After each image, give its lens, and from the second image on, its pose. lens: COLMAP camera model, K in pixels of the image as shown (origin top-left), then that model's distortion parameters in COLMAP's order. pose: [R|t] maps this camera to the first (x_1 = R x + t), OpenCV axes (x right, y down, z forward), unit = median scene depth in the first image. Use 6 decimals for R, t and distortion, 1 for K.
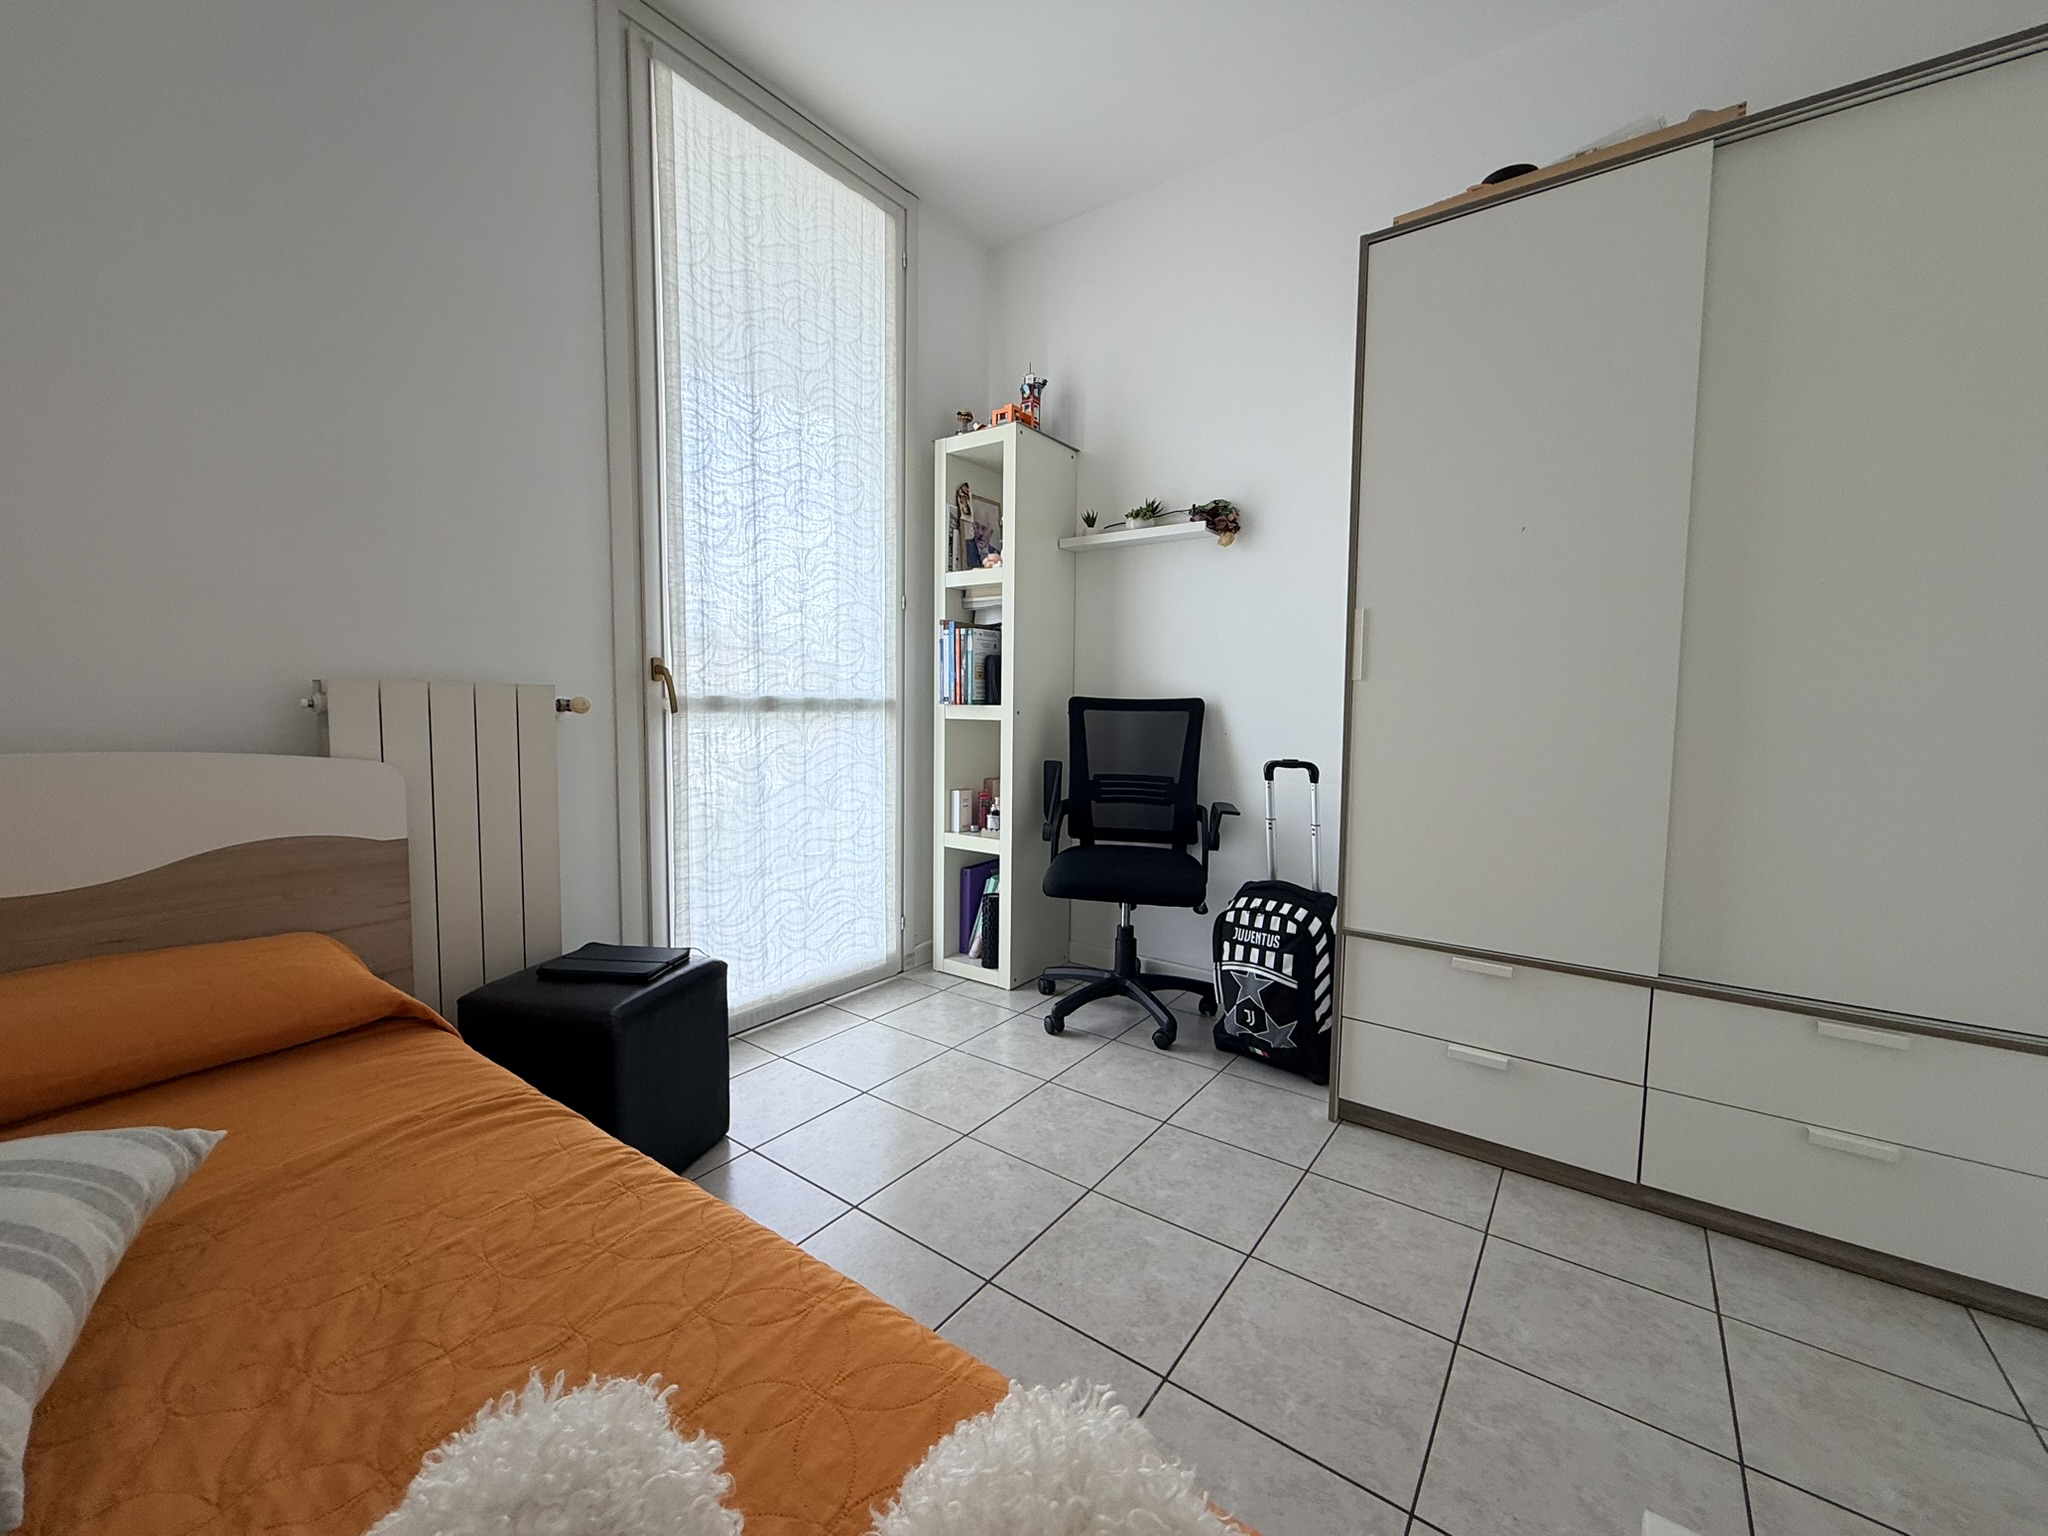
lens RADIAL K [[816.7, 0, 1021.2], [0, 816.7, 765.5], [0, 0, 1]] dist [0.000379, -0.000133]
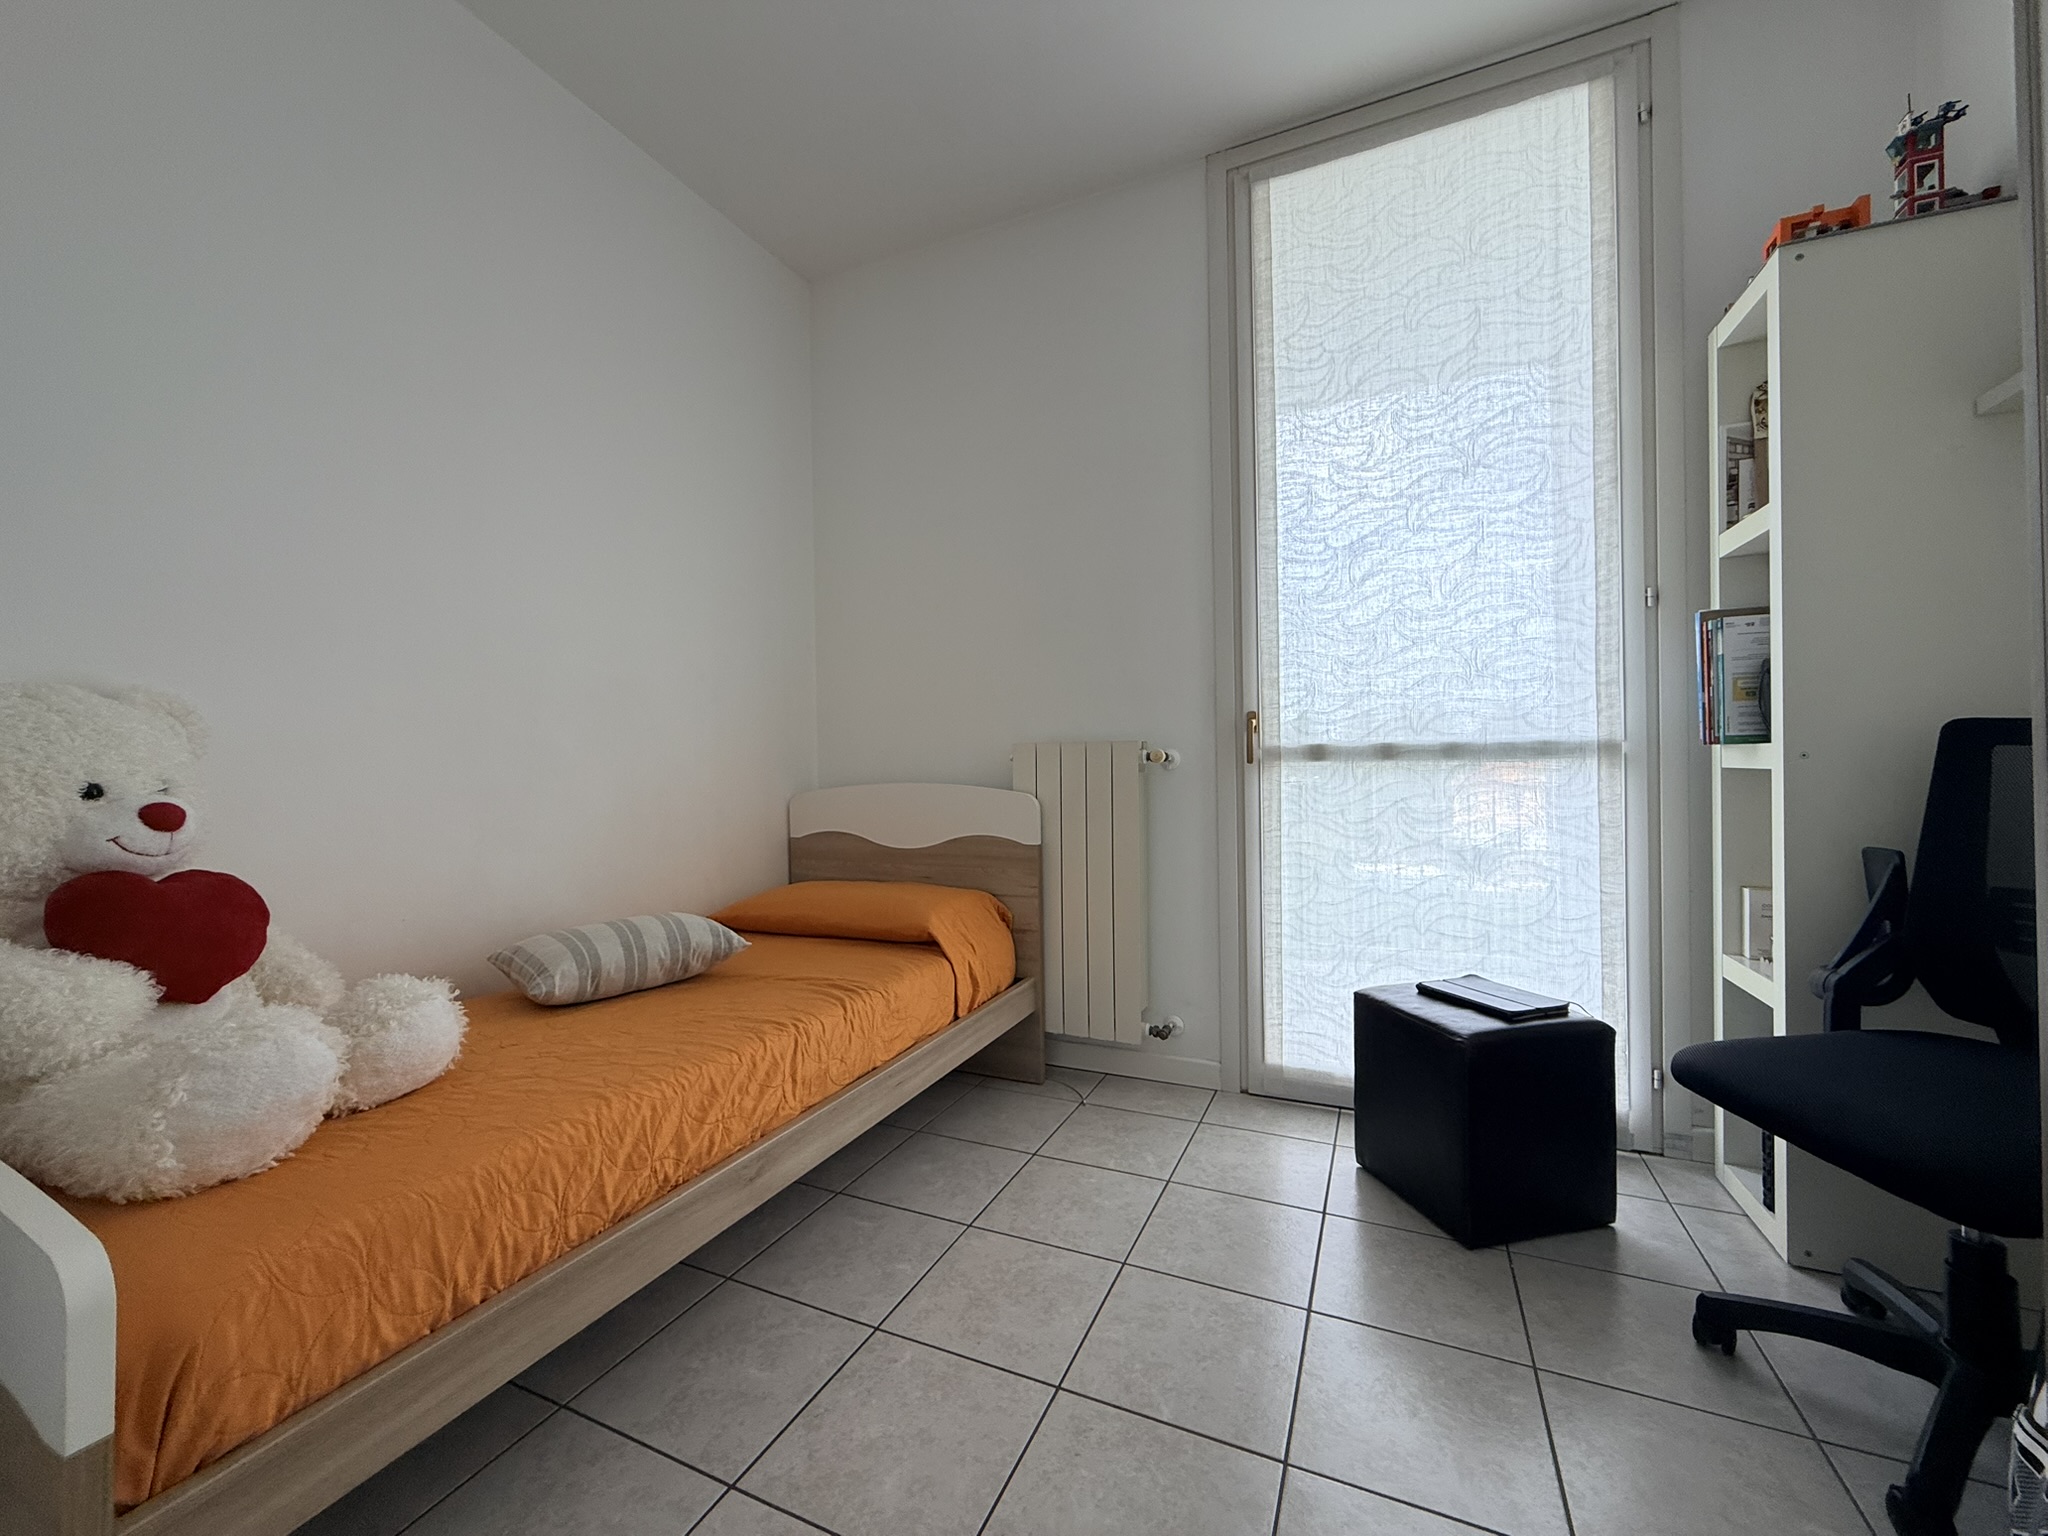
lens RADIAL K [[816.7, 0, 1021.2], [0, 816.7, 765.5], [0, 0, 1]] dist [0.000379, -0.000133]
pose [[0.202782, -0.011887, -0.979152, 0.491612], [-0.063081, 0.997691, -0.025176, -0.012360], [0.977190, 0.066871, 0.201564, 0.433373]]
